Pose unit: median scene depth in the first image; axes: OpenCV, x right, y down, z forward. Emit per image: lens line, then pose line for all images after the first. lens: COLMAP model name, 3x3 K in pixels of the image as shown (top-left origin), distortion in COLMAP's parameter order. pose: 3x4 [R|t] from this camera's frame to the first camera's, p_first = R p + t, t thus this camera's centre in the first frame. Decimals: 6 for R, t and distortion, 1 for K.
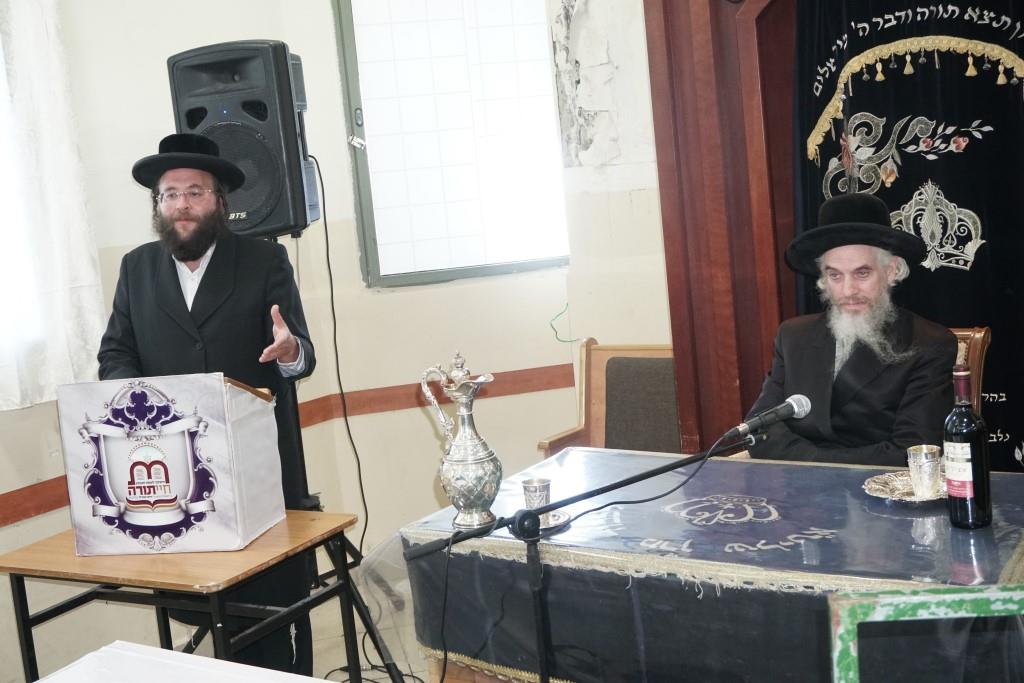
lens RADIAL K [[1269.2, 0, 512.0], [0, 1269.2, 341.5], [0, 0, 1]] dist [-0.003139, -0.025137]
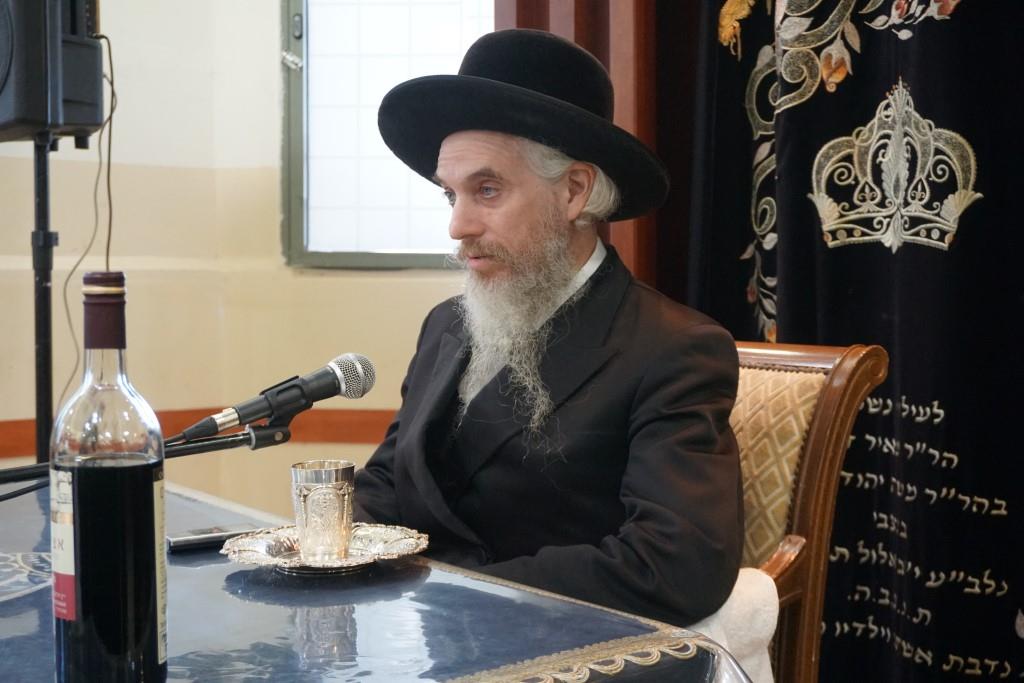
lens RADIAL K [[1439.0, 0, 512.0], [0, 1439.0, 341.5], [0, 0, 1]] dist [0.086497, -0.000646]
pose [[0.945468, 0.115670, -0.304483, 0.370892], [-0.137210, 0.989267, -0.050245, 0.034163], [0.295403, 0.089283, 0.951192, 0.380897]]
